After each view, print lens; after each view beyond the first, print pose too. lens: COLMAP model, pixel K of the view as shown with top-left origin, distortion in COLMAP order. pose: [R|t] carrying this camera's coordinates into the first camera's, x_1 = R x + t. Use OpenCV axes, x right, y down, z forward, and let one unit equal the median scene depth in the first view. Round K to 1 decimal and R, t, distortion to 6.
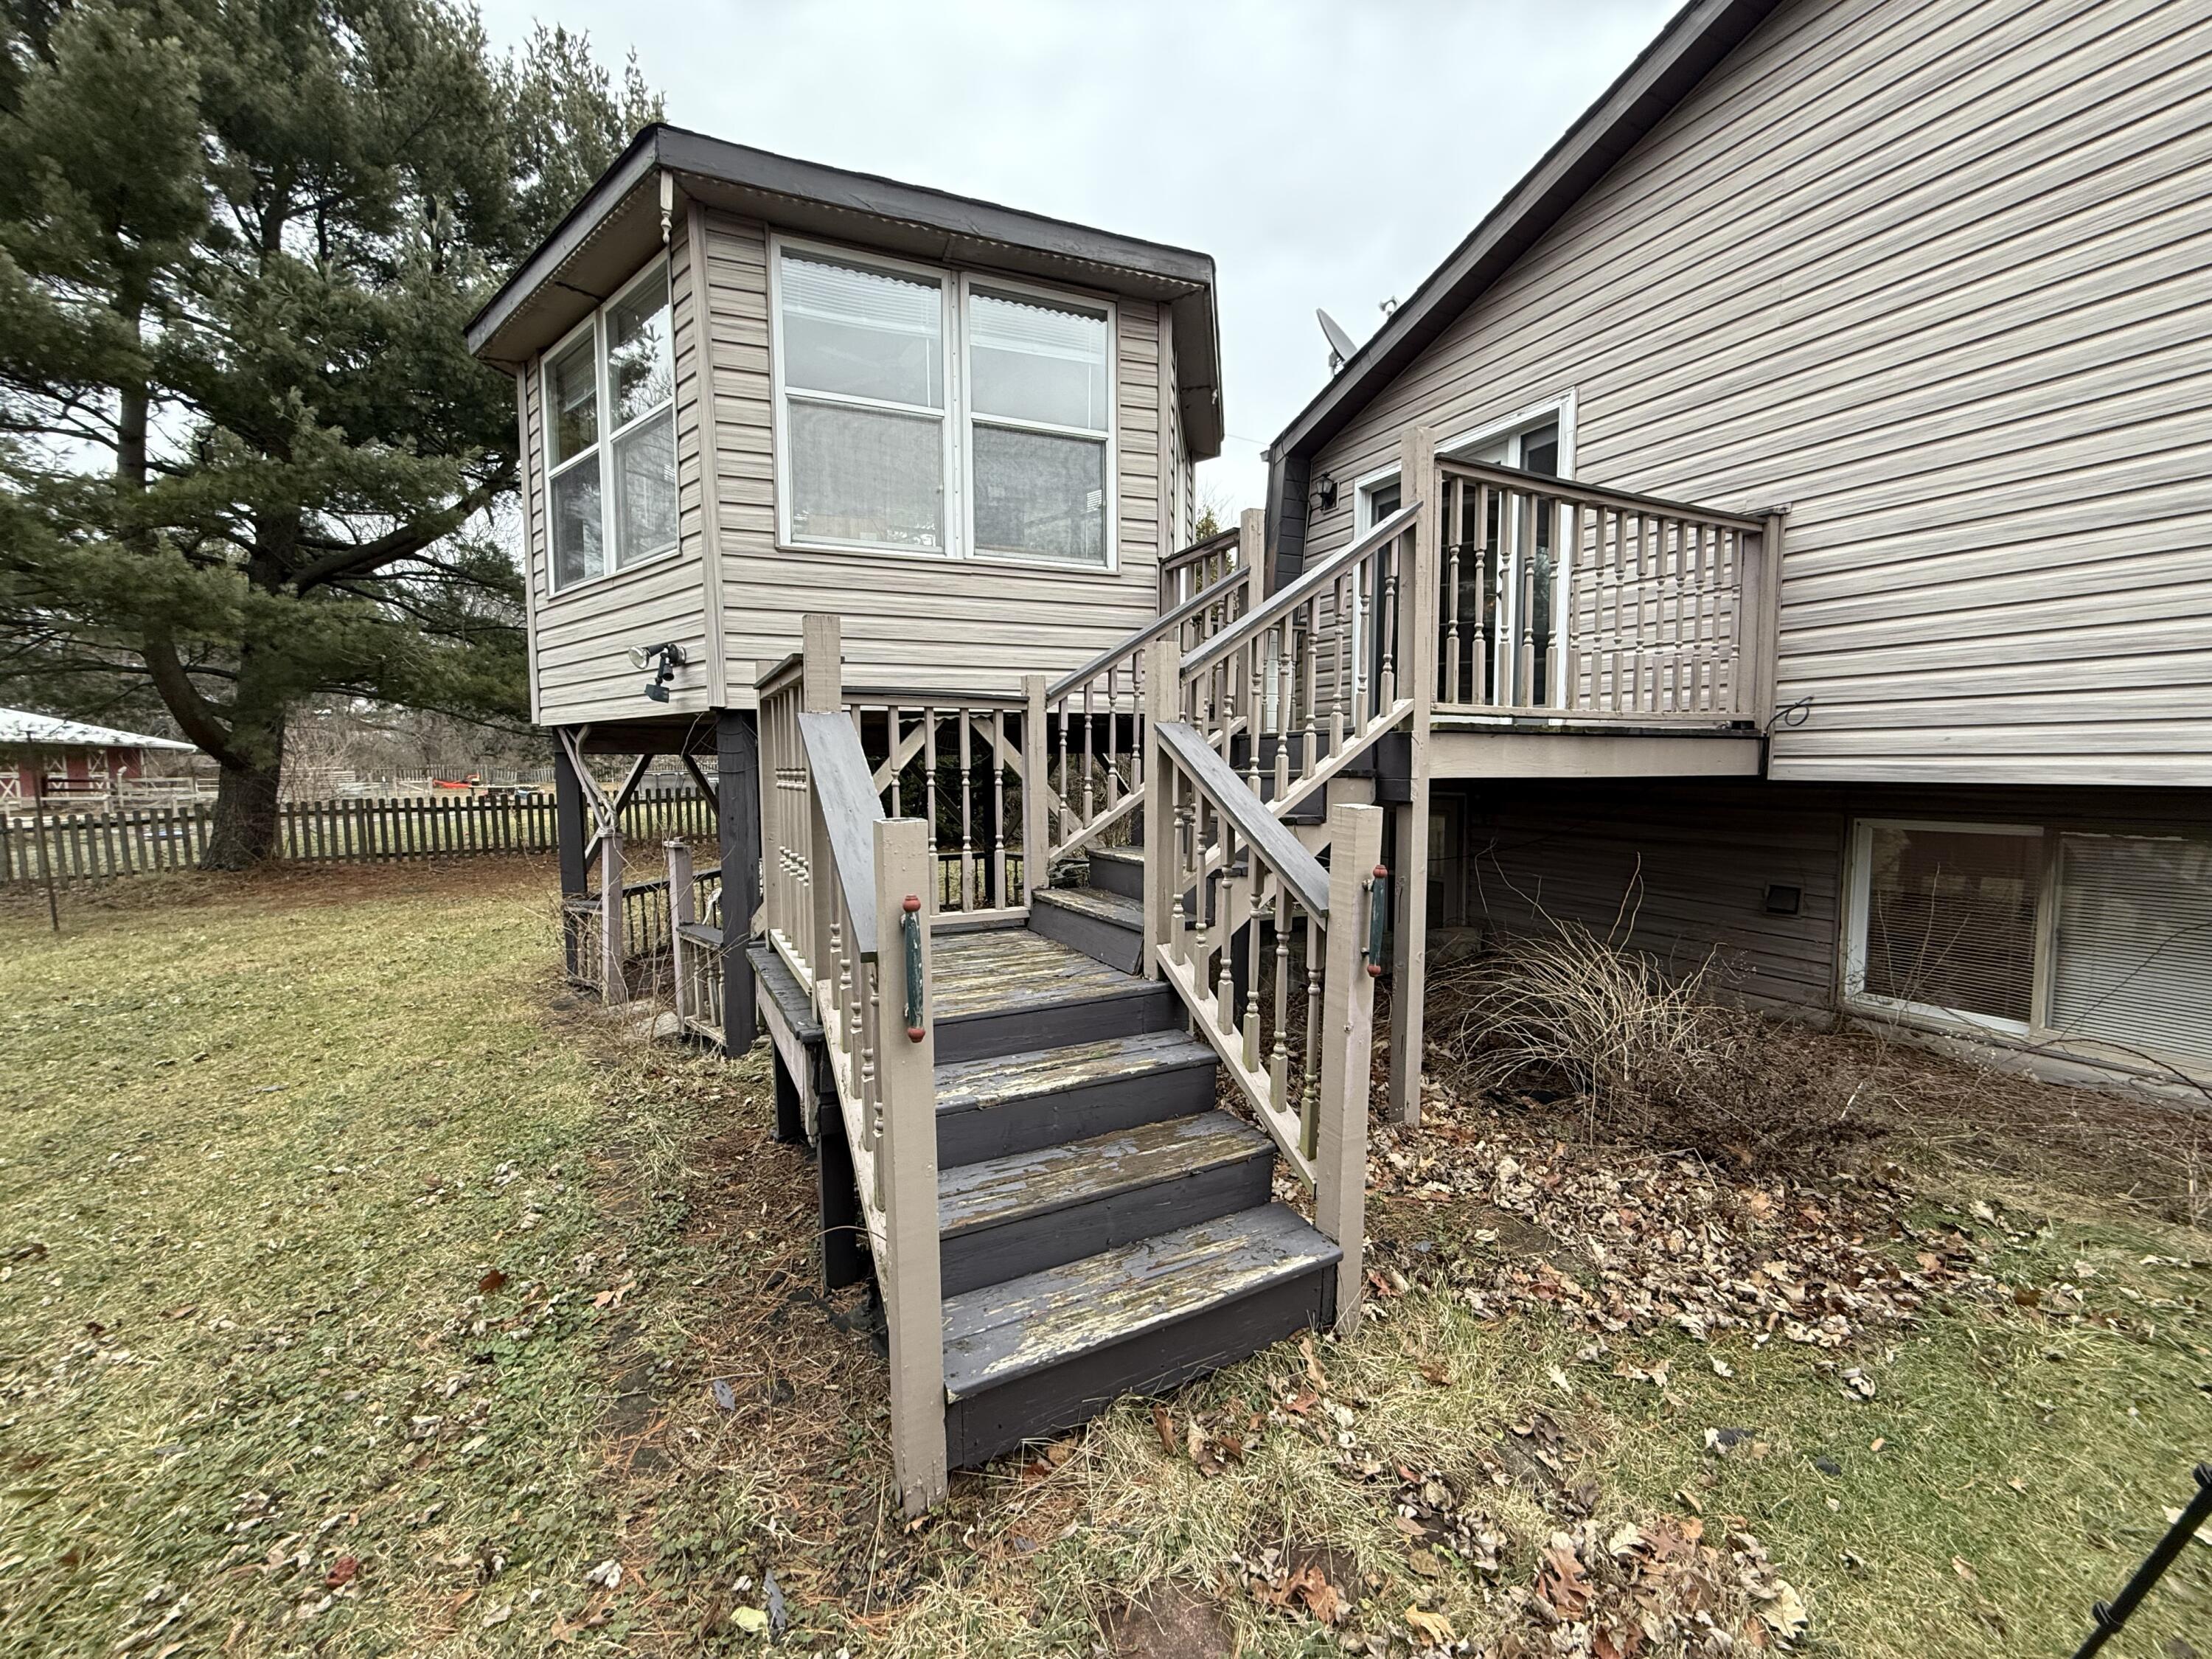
lens RADIAL K [[887.3, 0, 1093.3], [0, 887.3, 827.6], [0, 0, 1]] dist [0.006542, 0.000150]
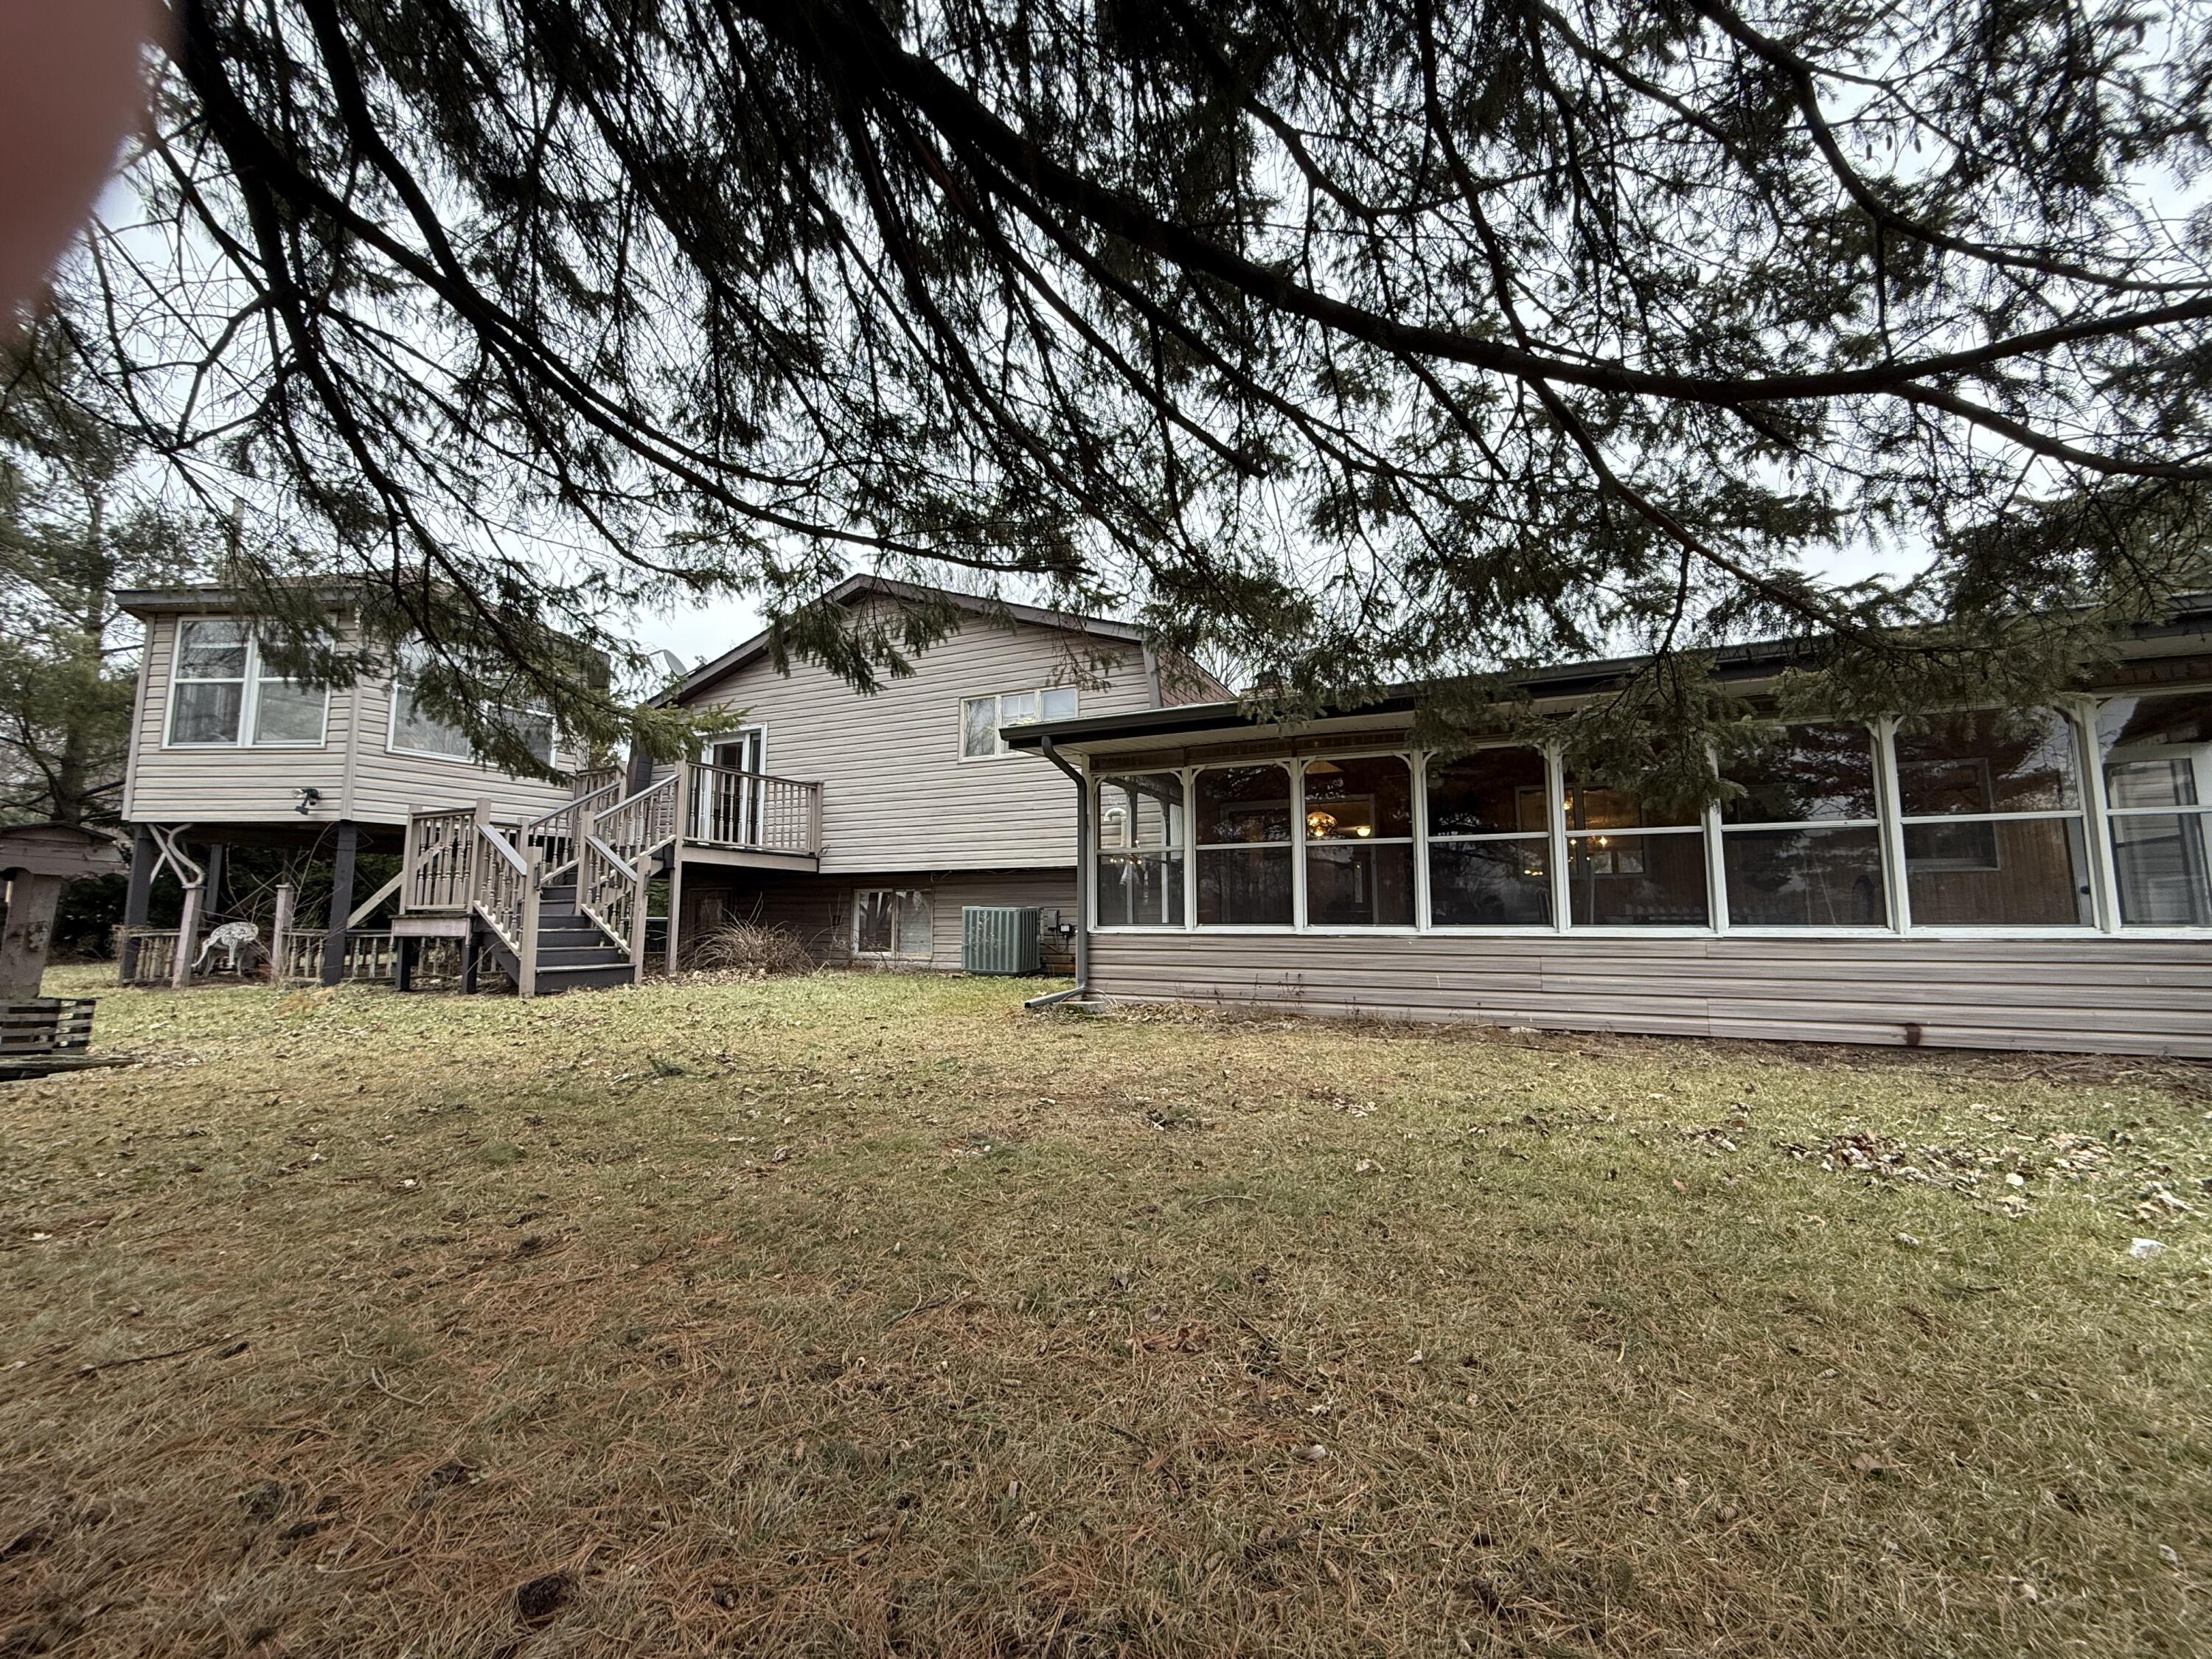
lens RADIAL K [[887.3, 0, 1093.5], [0, 887.3, 821.6], [0, 0, 1]] dist [0.006542, 0.000150]
pose [[0.788496, 0.074565, 0.610503, -0.387175], [0.035283, 0.985505, -0.165937, 0.369794], [-0.614027, 0.152380, 0.774436, -2.280434]]
